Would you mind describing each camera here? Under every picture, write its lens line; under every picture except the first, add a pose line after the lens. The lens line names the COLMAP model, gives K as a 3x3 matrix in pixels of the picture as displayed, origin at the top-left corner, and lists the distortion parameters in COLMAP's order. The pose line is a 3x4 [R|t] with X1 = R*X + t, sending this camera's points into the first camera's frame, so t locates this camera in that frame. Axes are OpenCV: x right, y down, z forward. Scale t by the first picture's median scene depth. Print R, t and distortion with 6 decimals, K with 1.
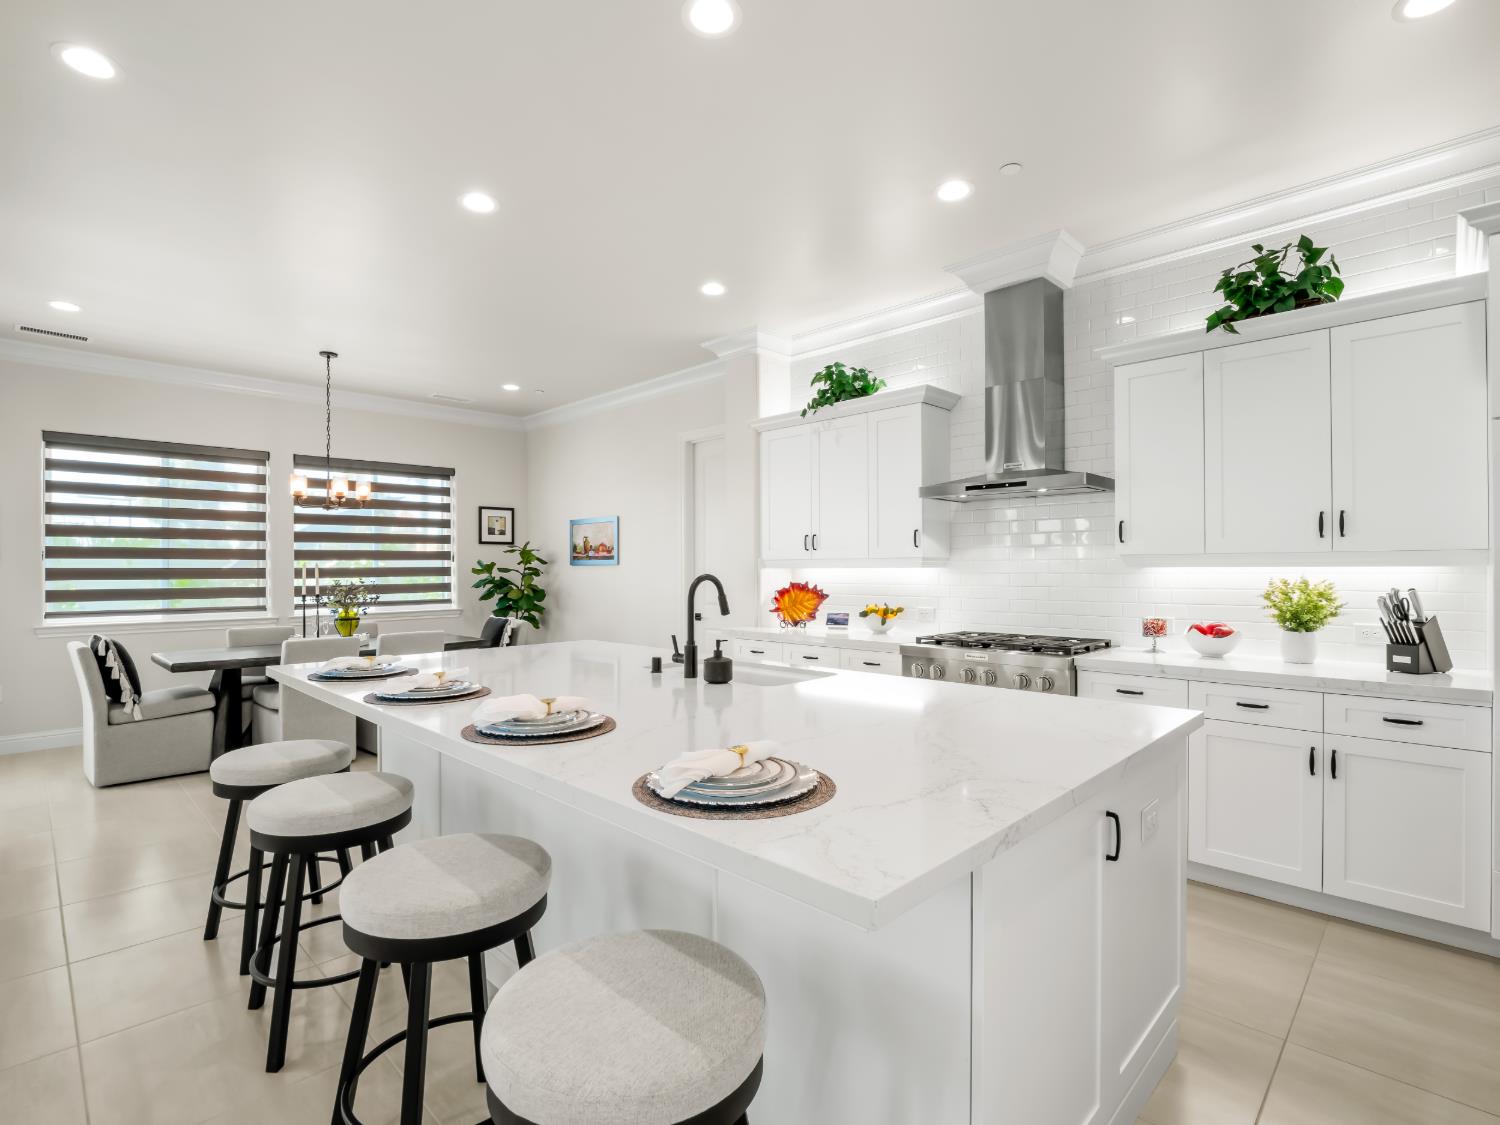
lens RADIAL K [[732.5, 0, 745.7], [0, 732.5, 568.3], [0, 0, 1]] dist [-0.008051, -0.001068]
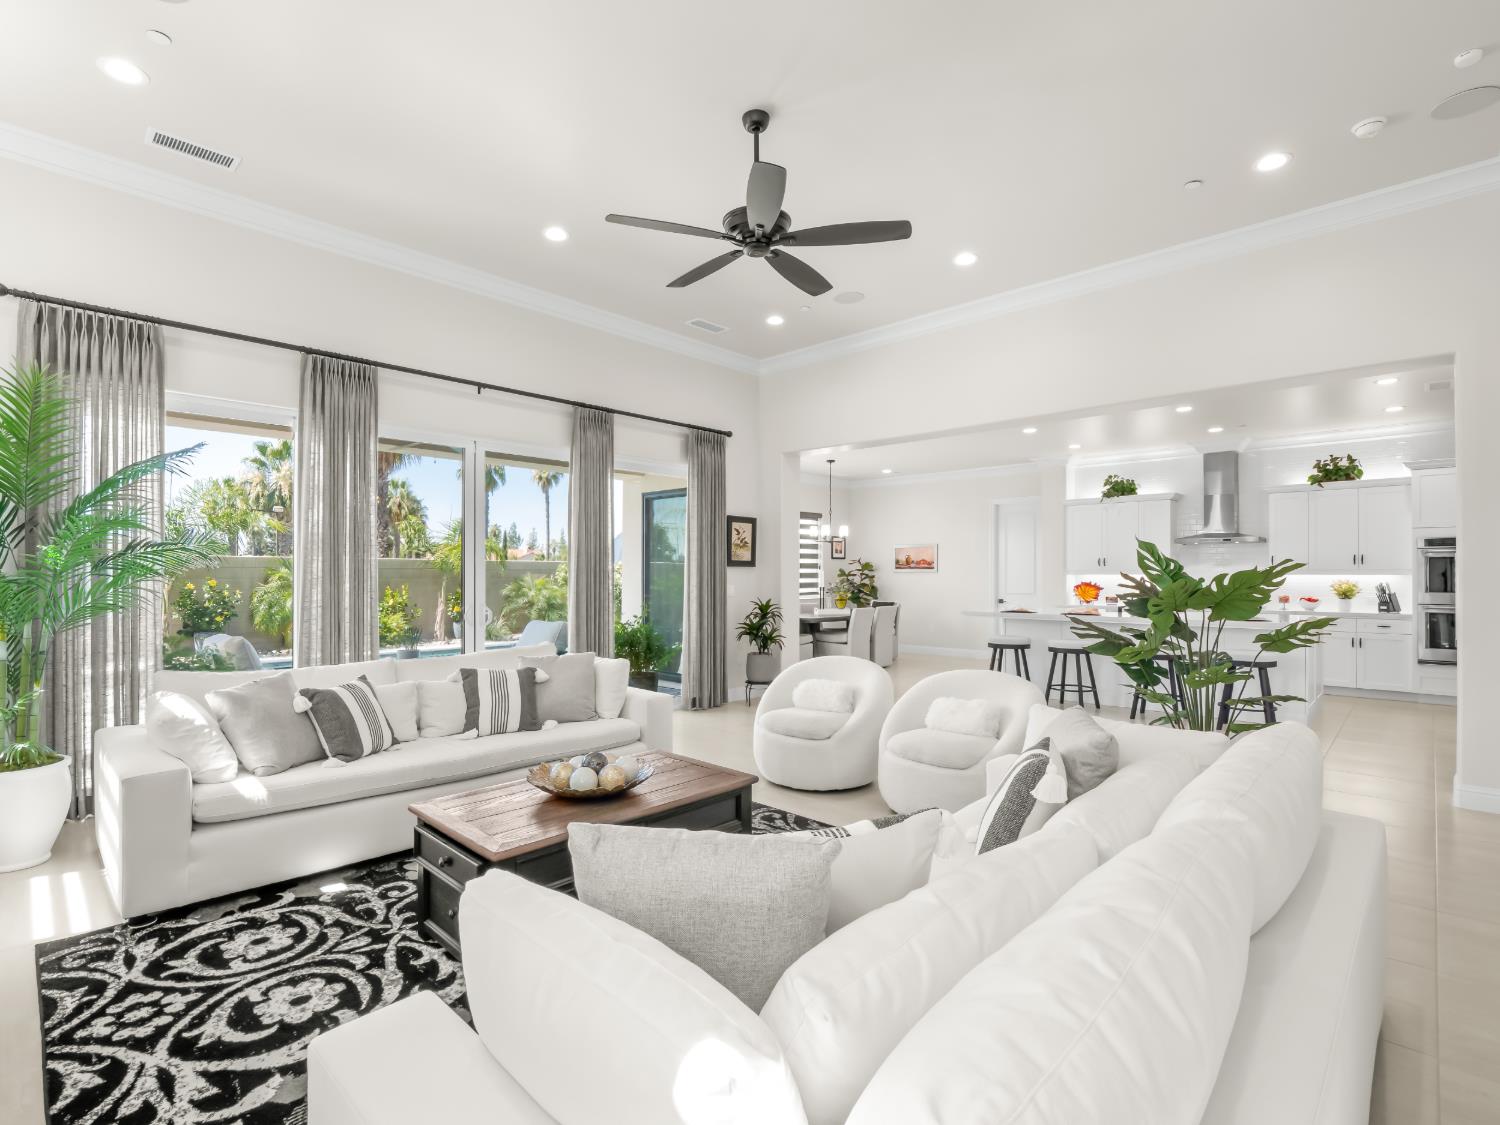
lens RADIAL K [[719.2, 0, 720.2], [0, 719.2, 572.8], [0, 0, 1]] dist [-0.037800, -0.000108]
pose [[0.999914, 0.005686, -0.011788, -0.904877], [-0.005721, 0.999979, -0.002915, 0.006714], [0.011771, 0.002982, 0.999926, -0.952534]]
